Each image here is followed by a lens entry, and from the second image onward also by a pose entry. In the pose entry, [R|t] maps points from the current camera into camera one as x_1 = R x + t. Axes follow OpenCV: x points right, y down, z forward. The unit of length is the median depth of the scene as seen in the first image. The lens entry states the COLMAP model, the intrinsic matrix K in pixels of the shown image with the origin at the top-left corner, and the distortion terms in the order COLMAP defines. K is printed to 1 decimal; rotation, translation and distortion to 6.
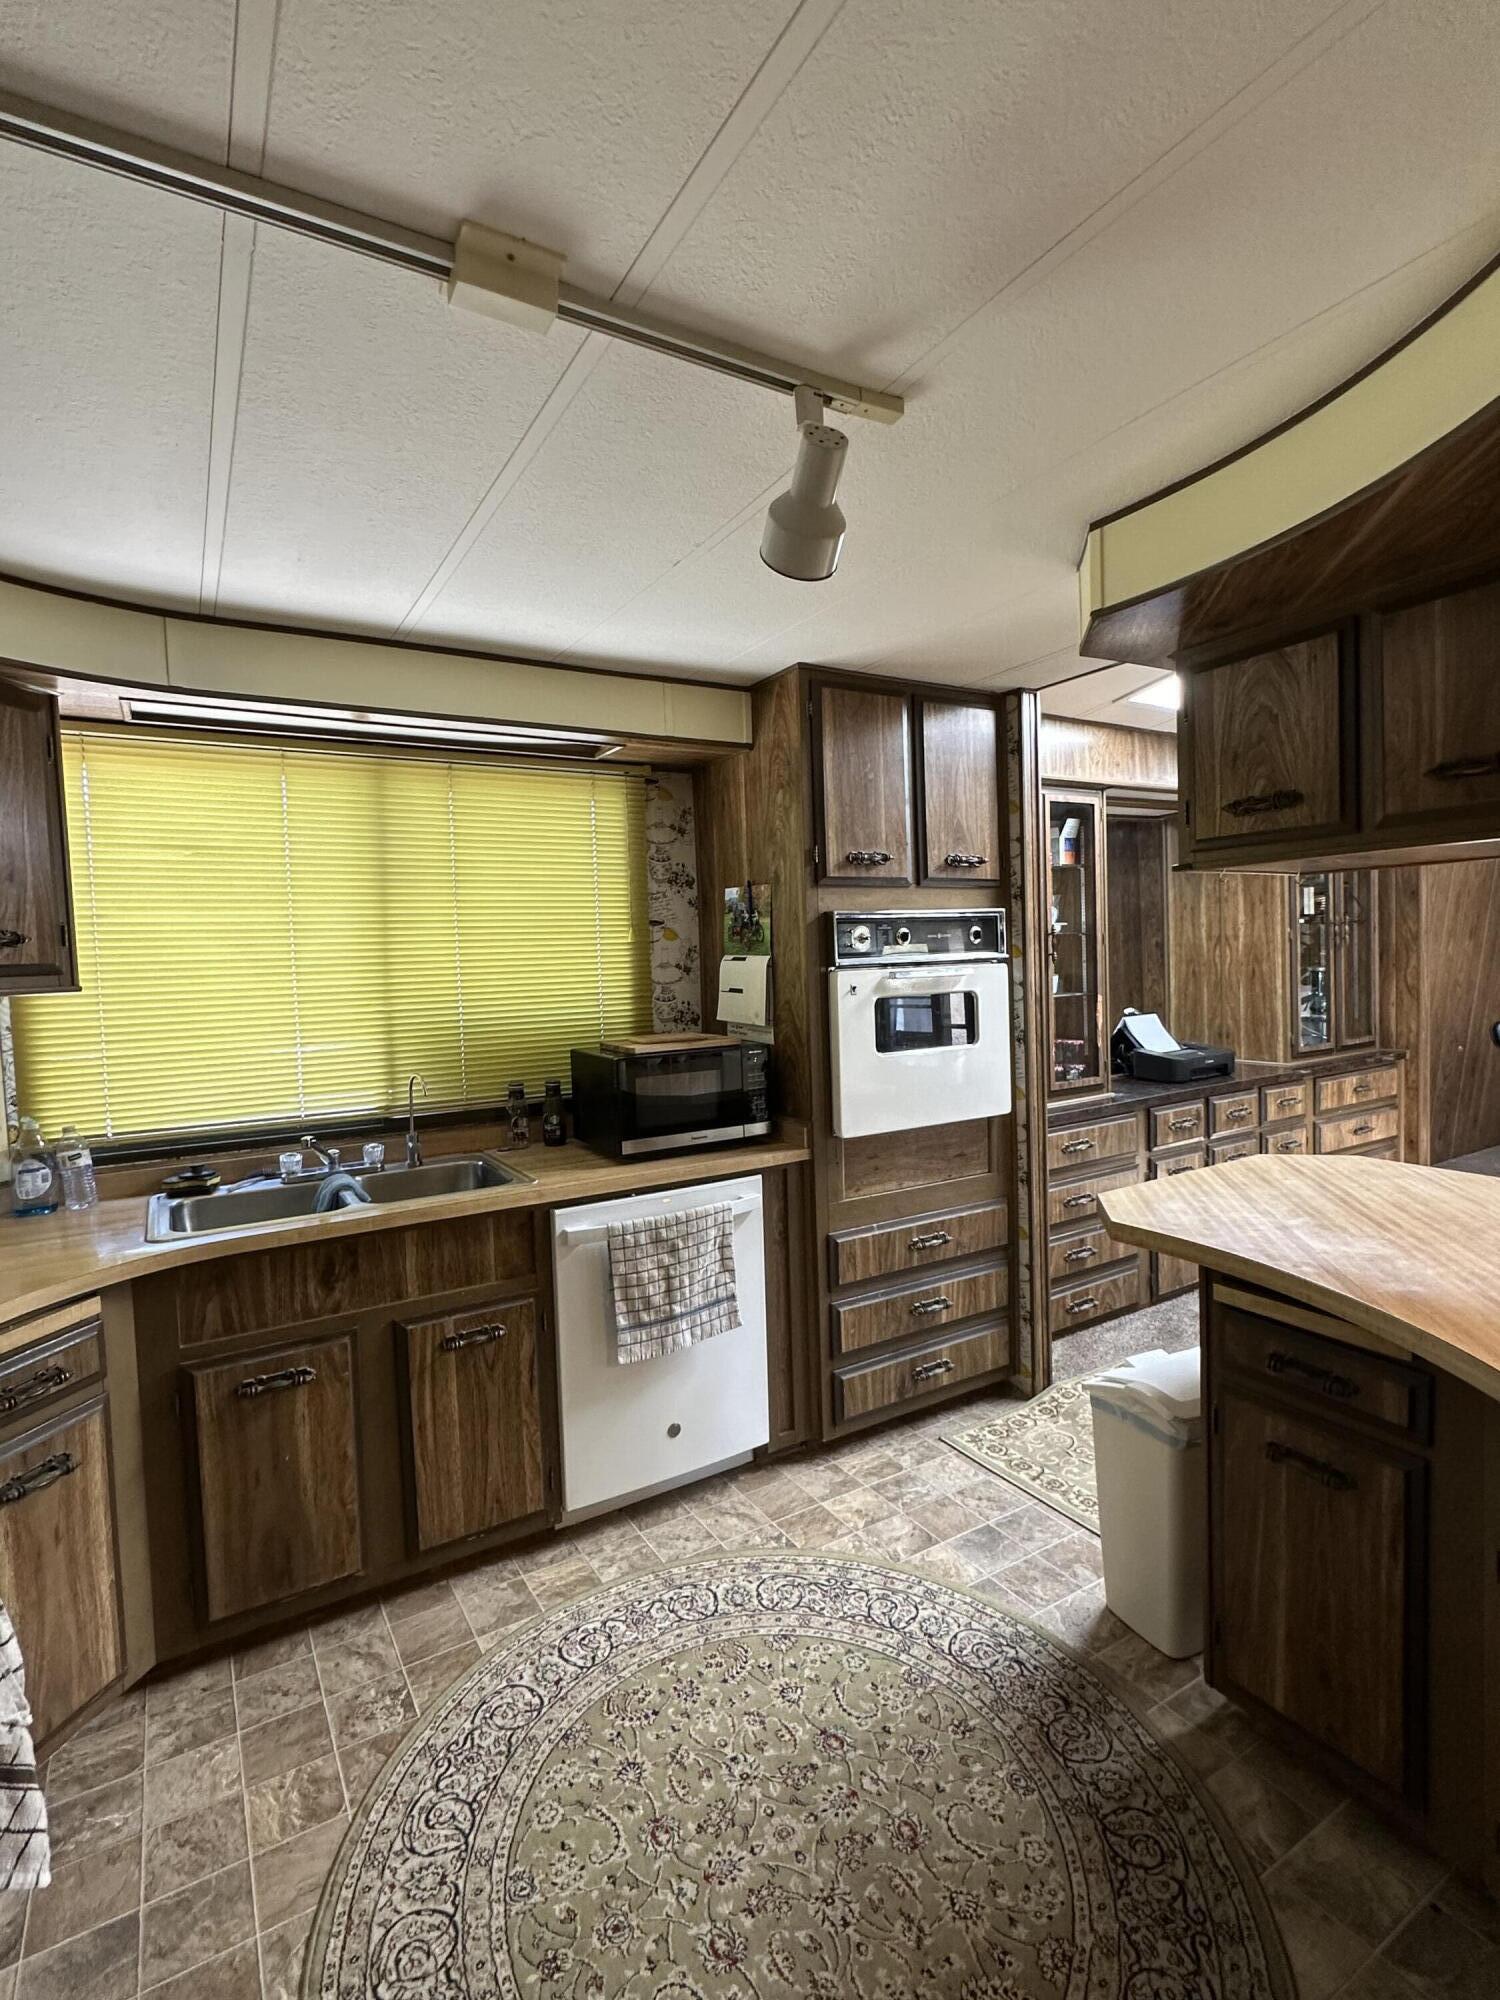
lens RADIAL K [[958.7, 0, 745.5], [0, 958.7, 1001.9], [0, 0, 1]] dist [-0.002319, 0.000121]
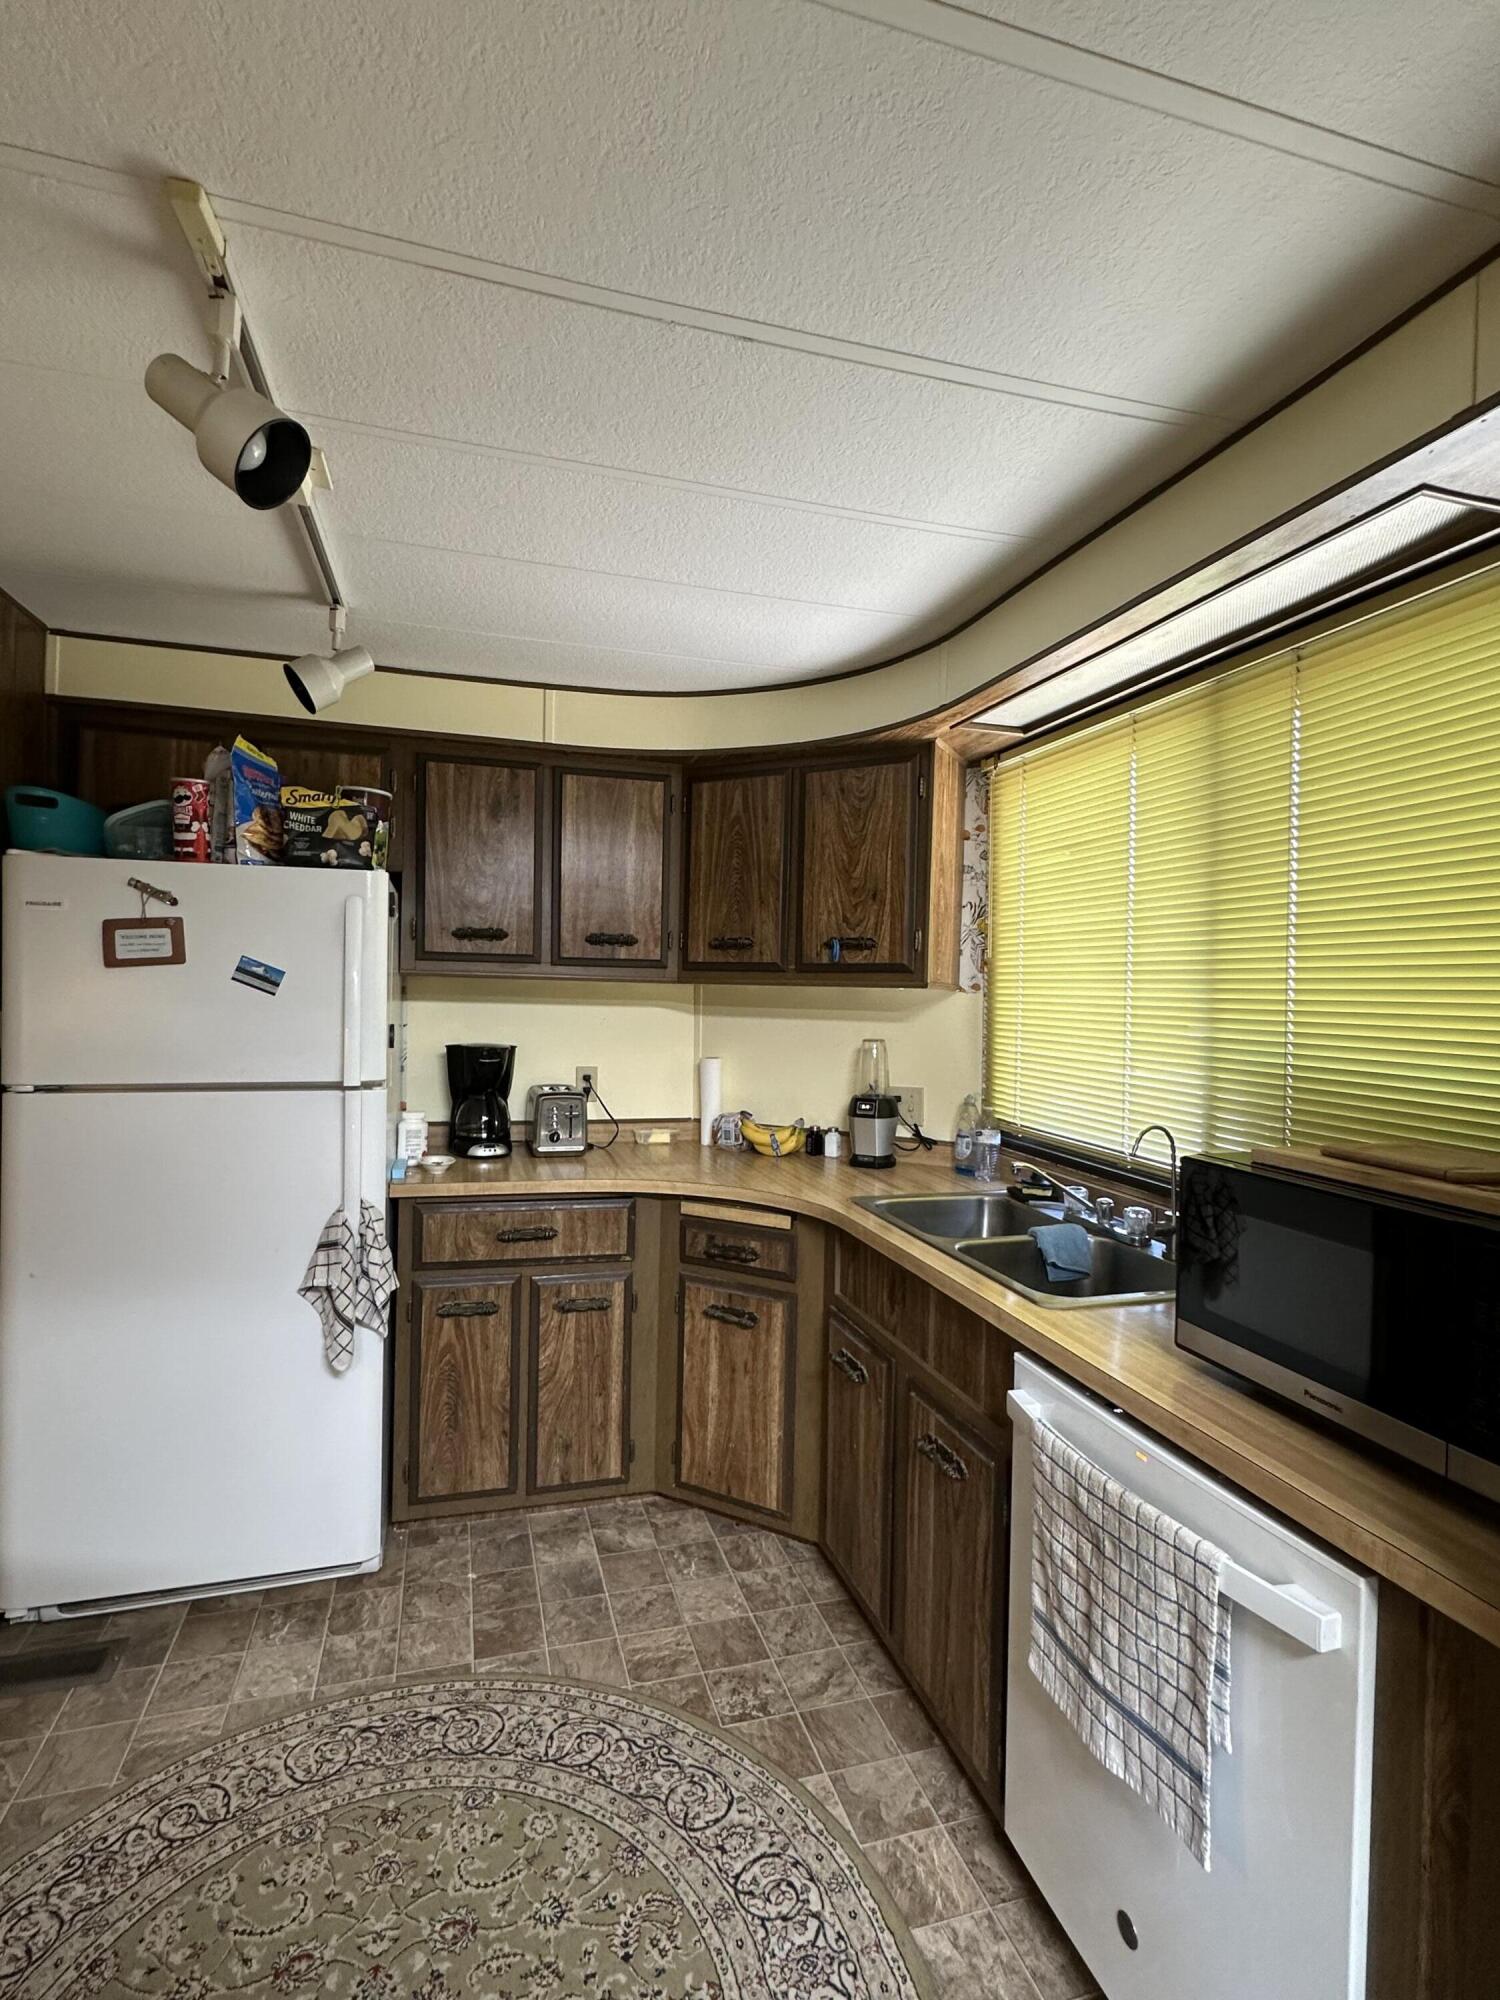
lens RADIAL K [[959.5, 0, 741.2], [0, 959.5, 1002.3], [0, 0, 1]] dist [-0.002164, 0.000748]
pose [[-0.252617, 0.039341, -0.966766, 0.543873], [-0.061248, 0.996519, 0.056556, -0.048498], [0.965626, 0.073499, -0.249328, 1.143036]]
